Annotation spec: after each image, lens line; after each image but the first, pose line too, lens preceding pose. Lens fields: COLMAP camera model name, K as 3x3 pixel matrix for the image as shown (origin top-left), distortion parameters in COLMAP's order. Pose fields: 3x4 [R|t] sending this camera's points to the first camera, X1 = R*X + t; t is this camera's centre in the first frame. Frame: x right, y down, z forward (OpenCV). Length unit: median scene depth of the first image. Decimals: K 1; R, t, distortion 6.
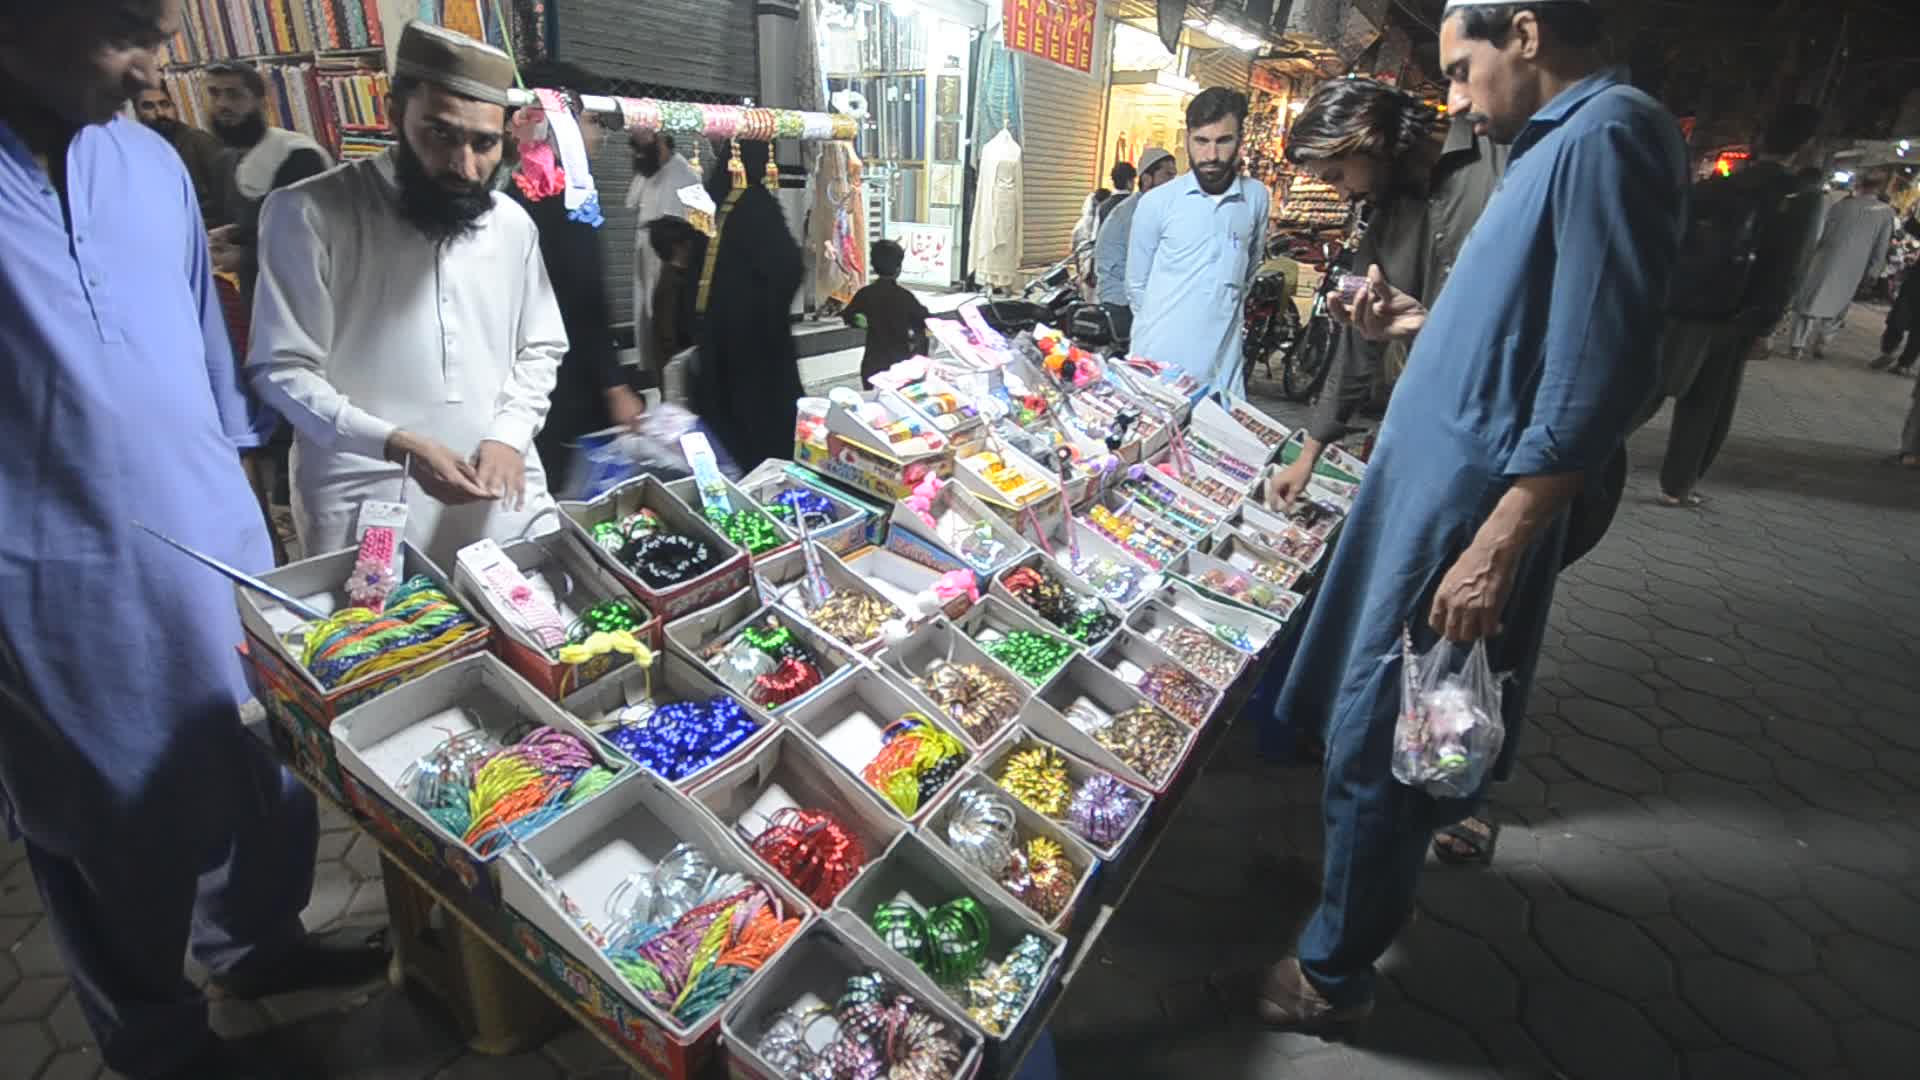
lens RADIAL K [[850.0, 0, 964.4], [0, 850.0, 531.7], [0, 0, 1]] dist [0.029556, -0.024048]
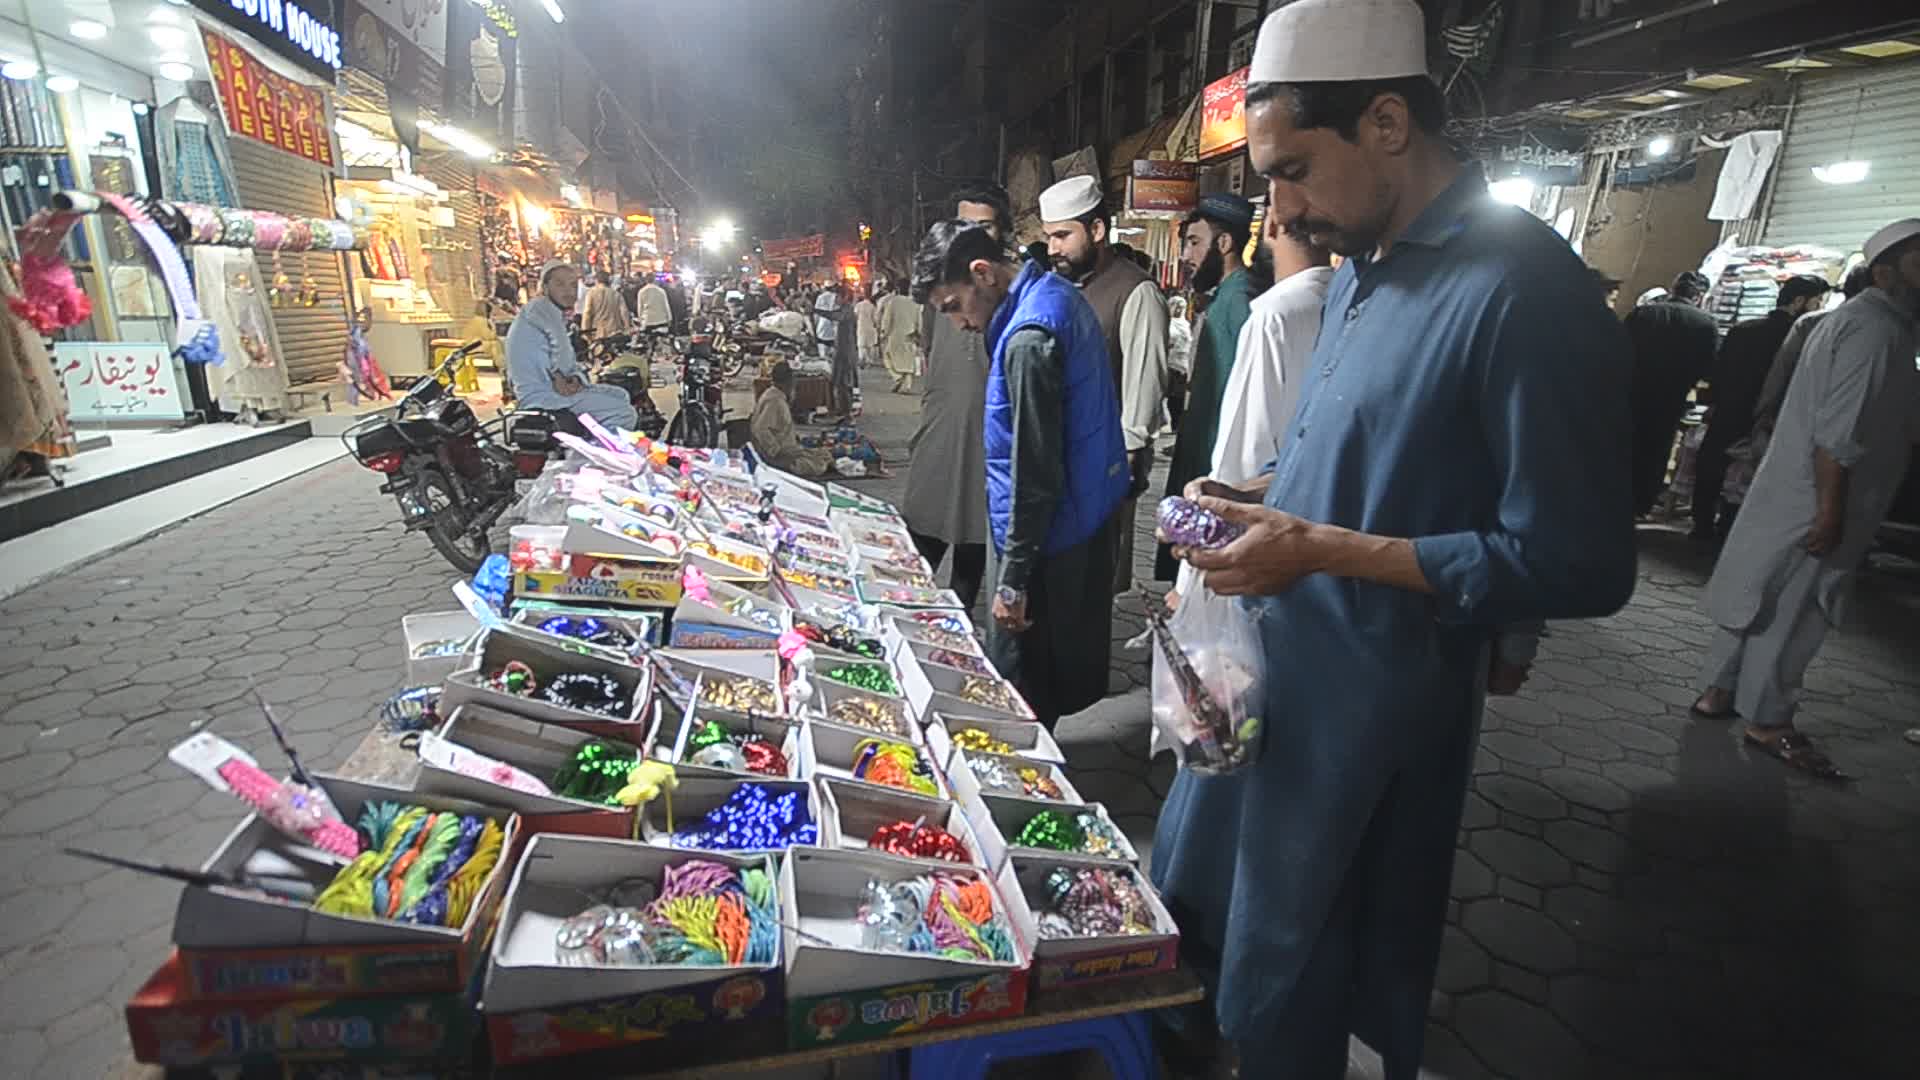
lens RADIAL K [[850.0, 0, 964.4], [0, 850.0, 531.7], [0, 0, 1]] dist [0.029556, -0.024048]
pose [[0.673875, -0.211999, 0.707778, -0.113924], [0.283968, 0.958687, 0.016787, -0.006673], [-0.682096, 0.189674, 0.706236, 0.005112]]
